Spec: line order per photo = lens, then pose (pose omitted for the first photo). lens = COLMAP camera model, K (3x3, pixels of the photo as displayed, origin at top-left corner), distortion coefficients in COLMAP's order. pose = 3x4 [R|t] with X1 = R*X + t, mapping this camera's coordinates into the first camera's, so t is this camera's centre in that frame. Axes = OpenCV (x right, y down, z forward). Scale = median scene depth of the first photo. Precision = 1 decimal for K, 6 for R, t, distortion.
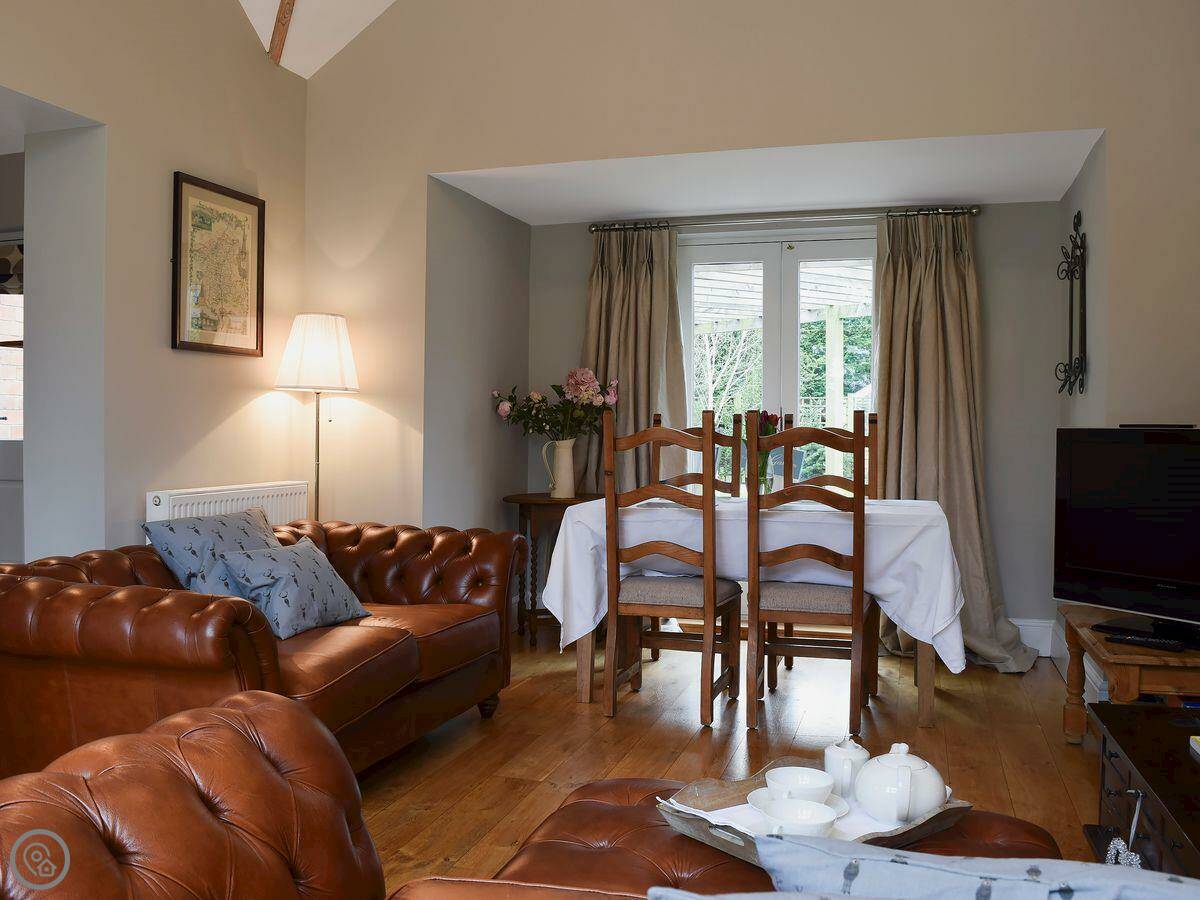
lens RADIAL K [[1093.2, 0, 600.0], [0, 1093.2, 450.0], [0, 0, 1]] dist [0.011254, 0.010224]
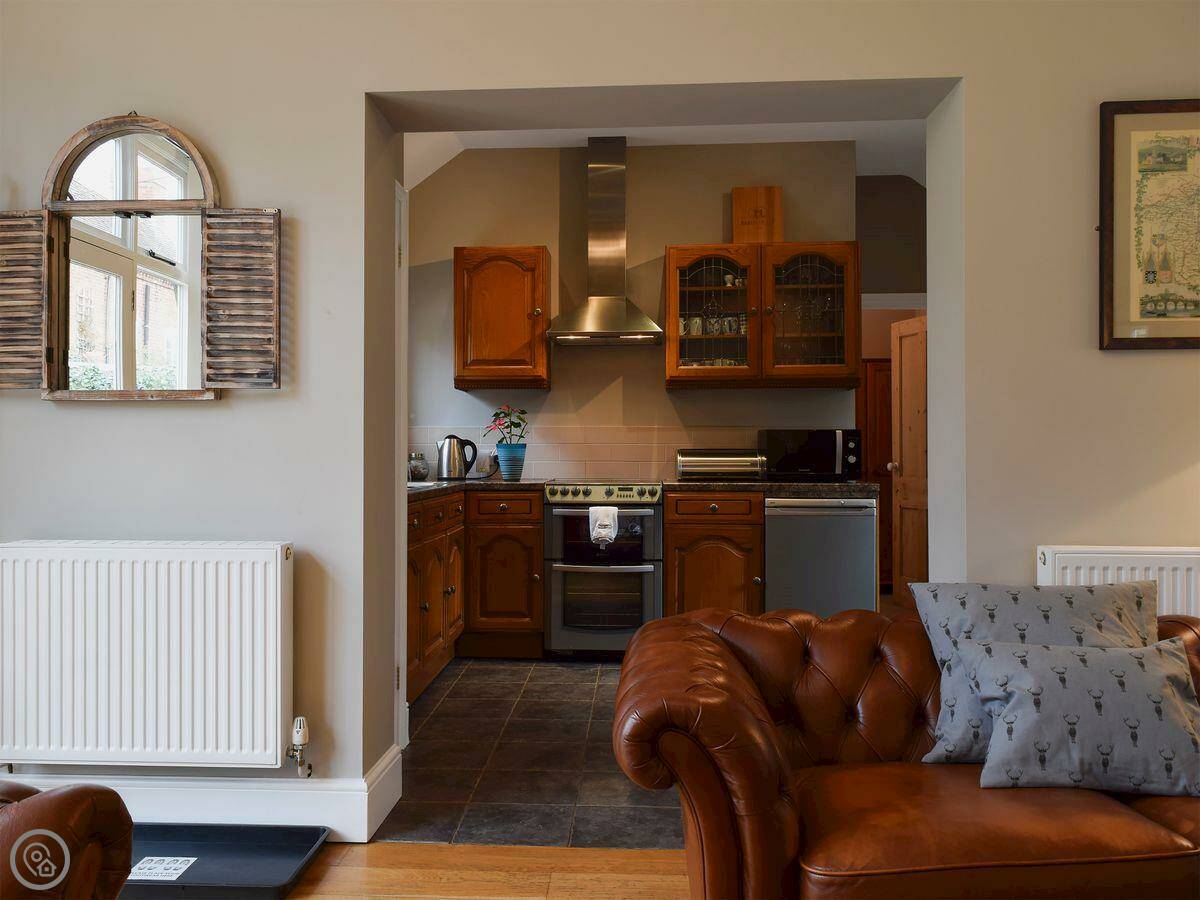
lens RADIAL K [[1093.2, 0, 600.0], [0, 1093.2, 450.0], [0, 0, 1]] dist [0.011254, 0.010224]
pose [[0.212417, -0.010923, -0.977118, 0.243587], [-0.019800, 0.999684, -0.015480, -0.009118], [0.976978, 0.022635, 0.212134, 0.526659]]
